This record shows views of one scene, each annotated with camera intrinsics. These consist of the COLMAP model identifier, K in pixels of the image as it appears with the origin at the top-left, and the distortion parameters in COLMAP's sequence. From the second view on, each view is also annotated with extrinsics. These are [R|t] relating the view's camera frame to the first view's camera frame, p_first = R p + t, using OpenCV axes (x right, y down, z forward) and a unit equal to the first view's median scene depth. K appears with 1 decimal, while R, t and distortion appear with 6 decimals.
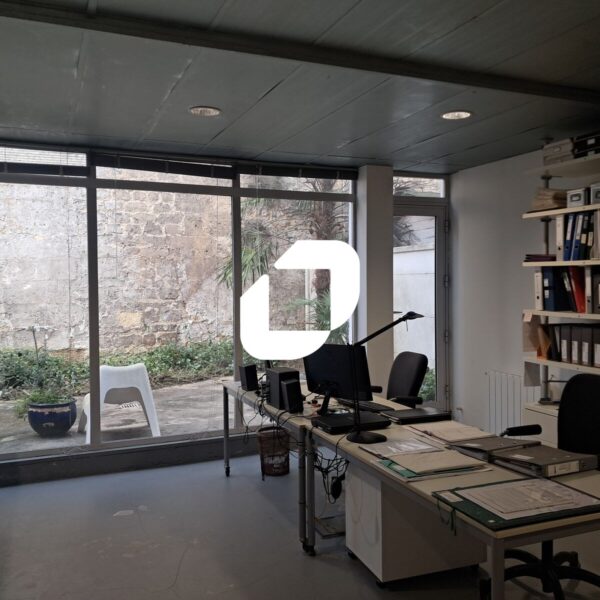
lens RADIAL K [[609.0, 0, 300.0], [0, 609.0, 300.0], [0, 0, 1]] dist [0.112691, -0.237870]
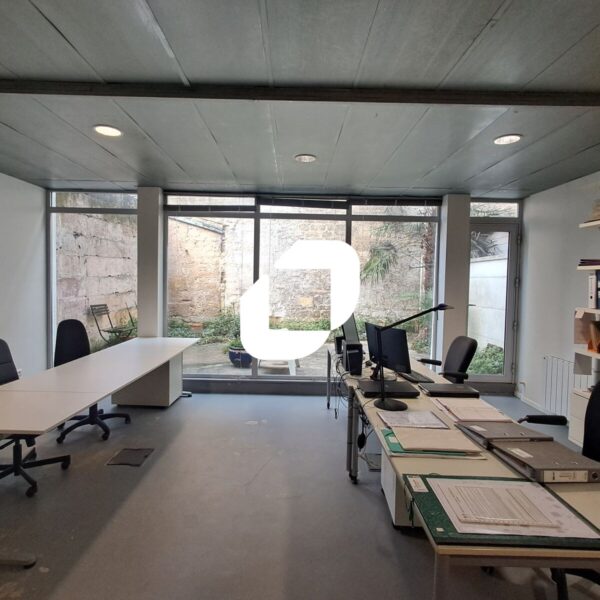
lens RADIAL K [[358.7, 0, 287.1], [0, 358.7, 296.6], [0, 0, 1]] dist [-0.002409, 0.000790]
pose [[0.921443, 0.042348, -0.386199, 0.109882], [-0.037585, 0.999096, 0.019880, 0.002209], [0.386692, -0.003803, 0.922201, 0.155816]]
